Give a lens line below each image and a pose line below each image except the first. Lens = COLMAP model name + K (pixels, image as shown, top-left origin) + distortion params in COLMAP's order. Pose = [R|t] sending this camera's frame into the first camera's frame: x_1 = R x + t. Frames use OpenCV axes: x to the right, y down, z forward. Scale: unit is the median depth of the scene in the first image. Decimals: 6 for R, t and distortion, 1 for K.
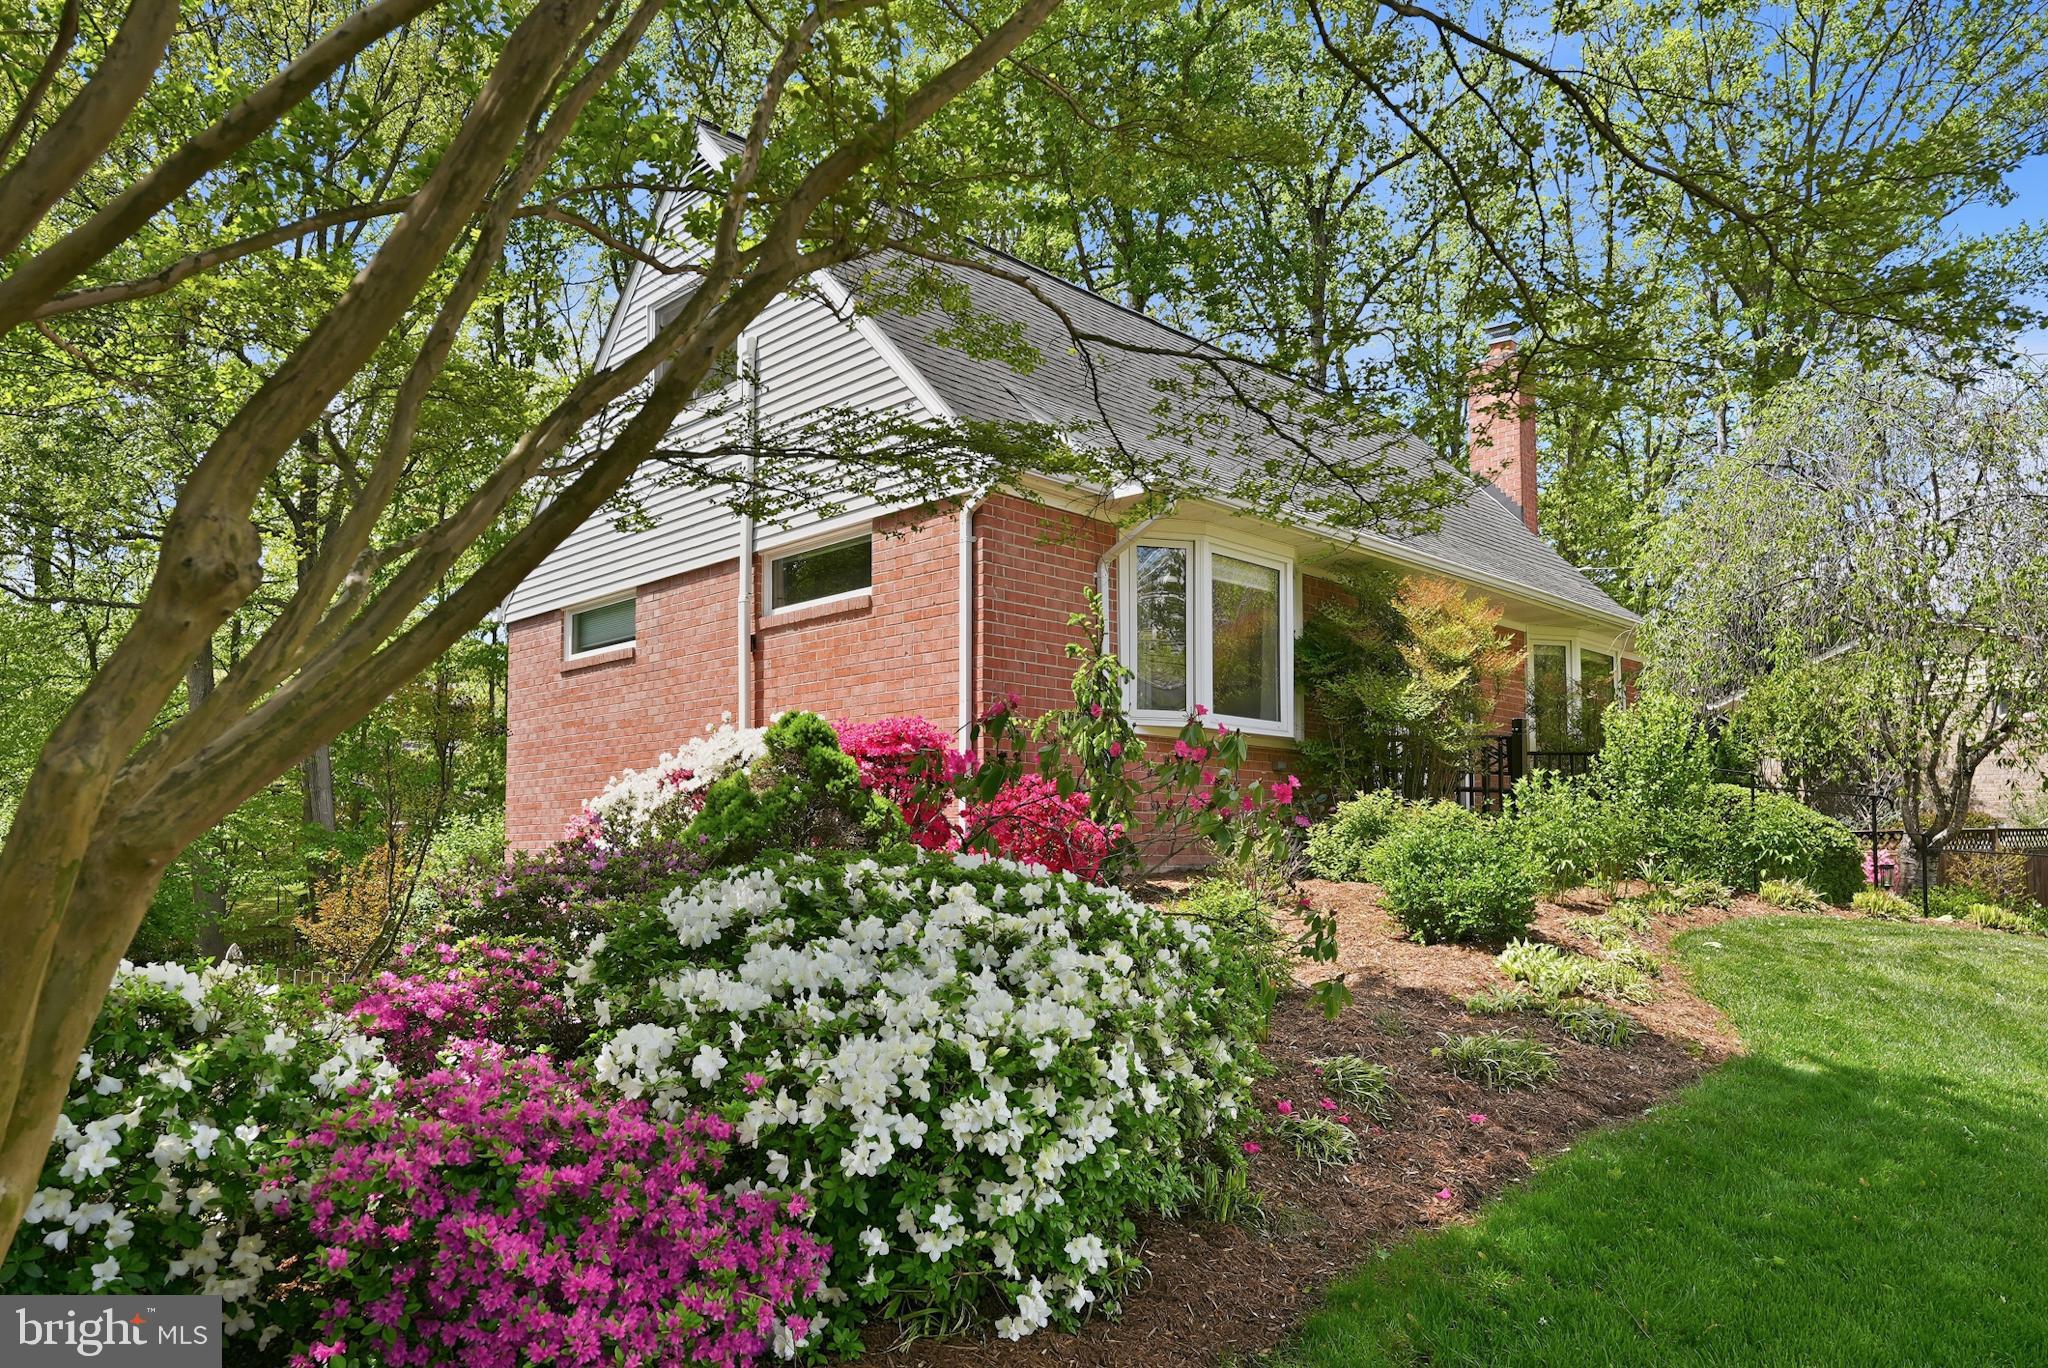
lens RADIAL K [[1350.0, 0, 1024.0], [0, 1350.0, 684.0], [0, 0, 1]] dist [0.026103, -0.000005]
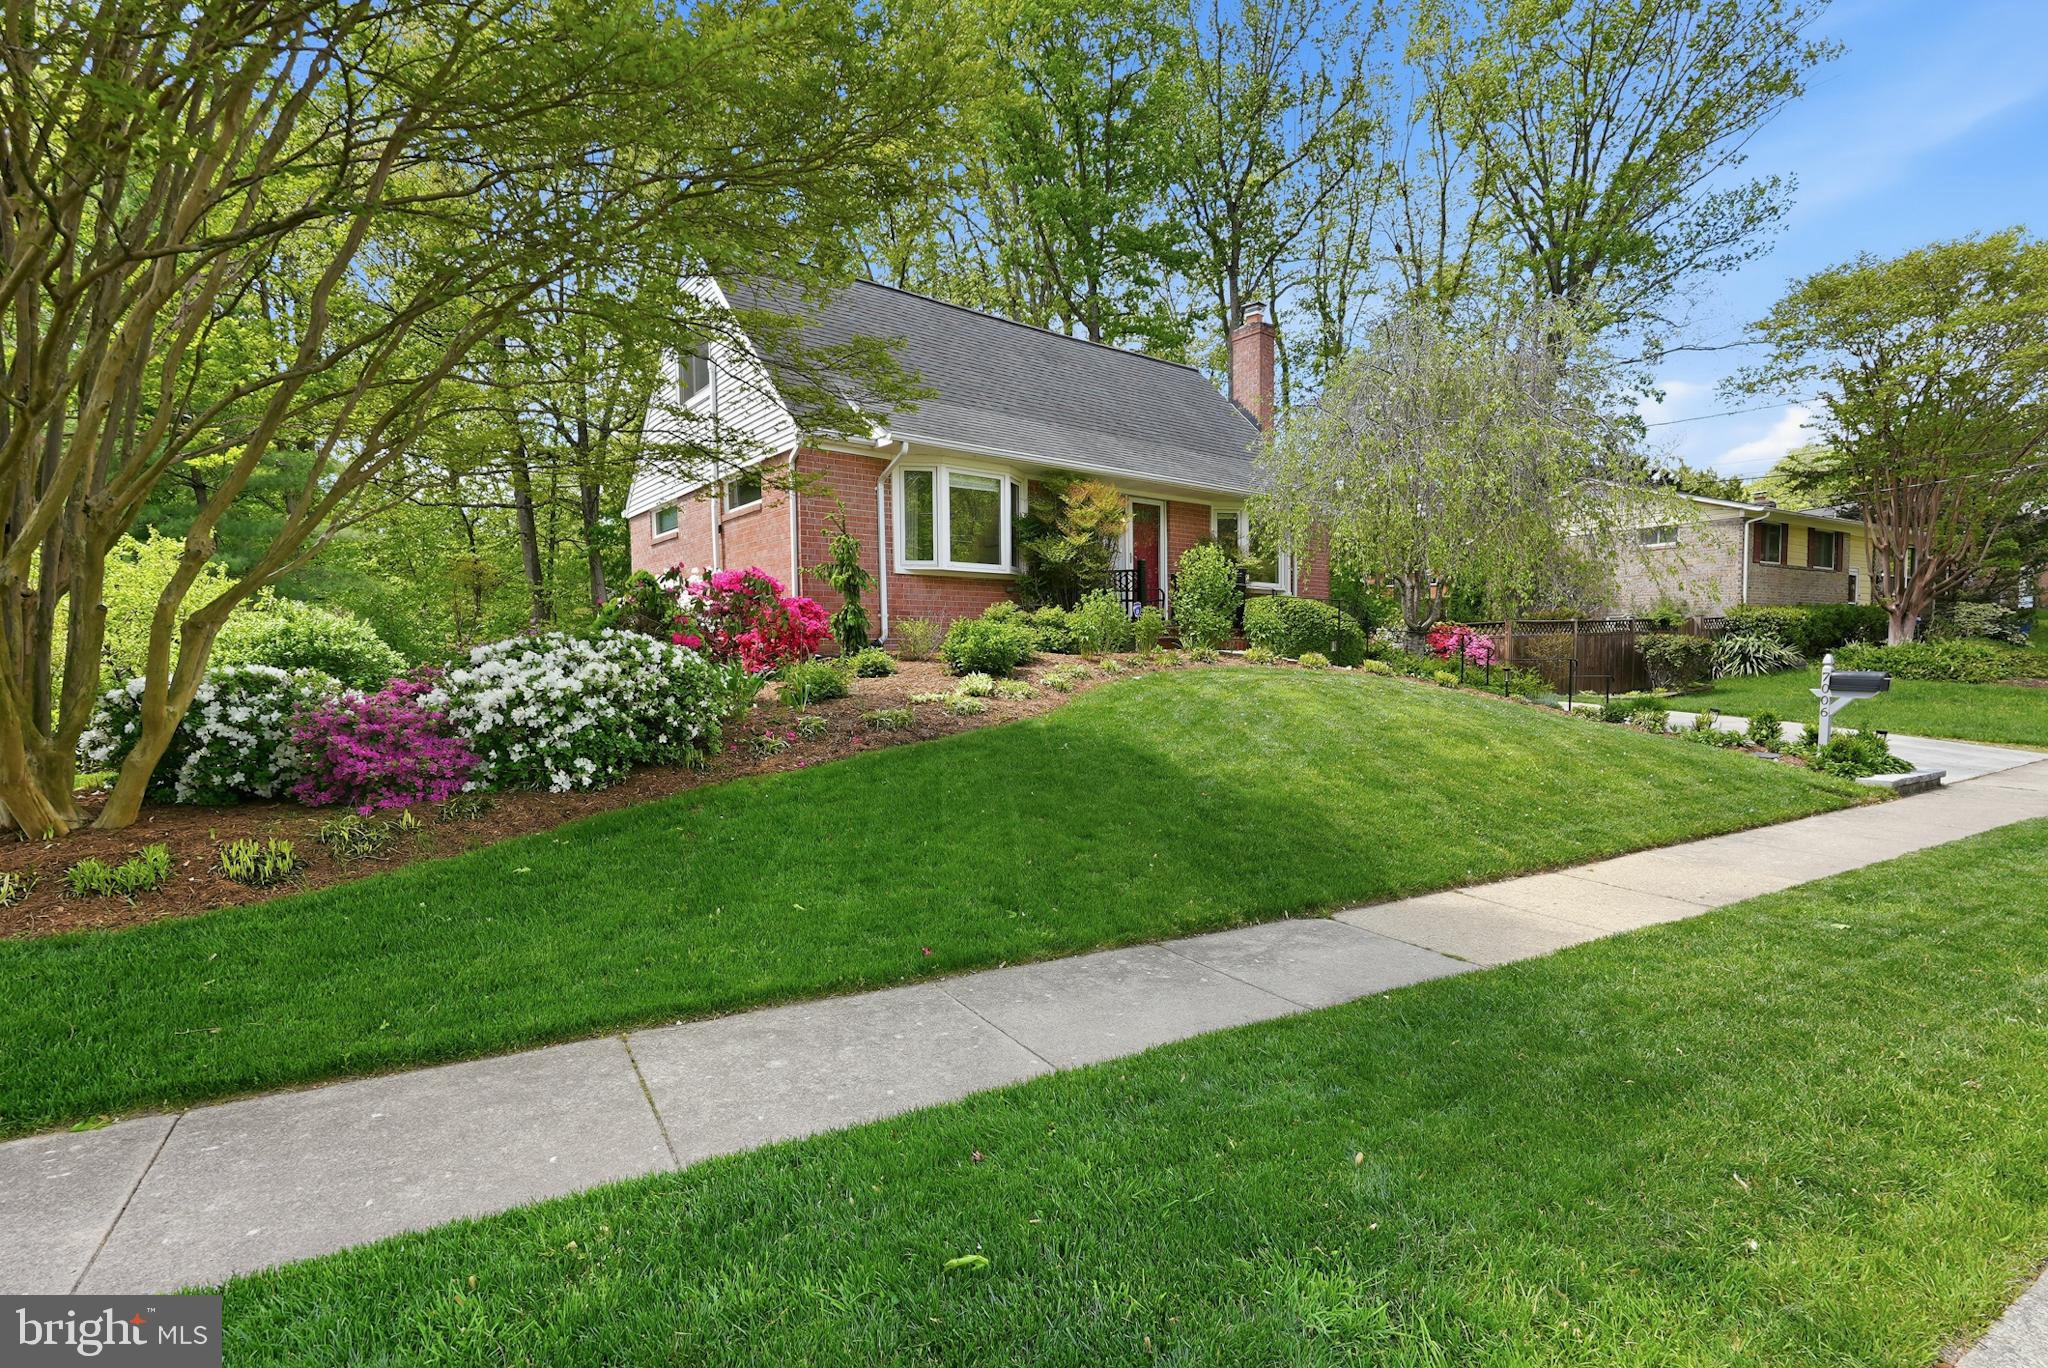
lens RADIAL K [[902.6, 0, 1024.0], [0, 902.6, 684.0], [0, 0, 1]] dist [0.001075, 0.000362]
pose [[0.992723, -0.004719, -0.120331, 1.188157], [0.024438, 0.986334, 0.162936, -0.034523], [0.117918, -0.164691, 0.979271, -0.720443]]
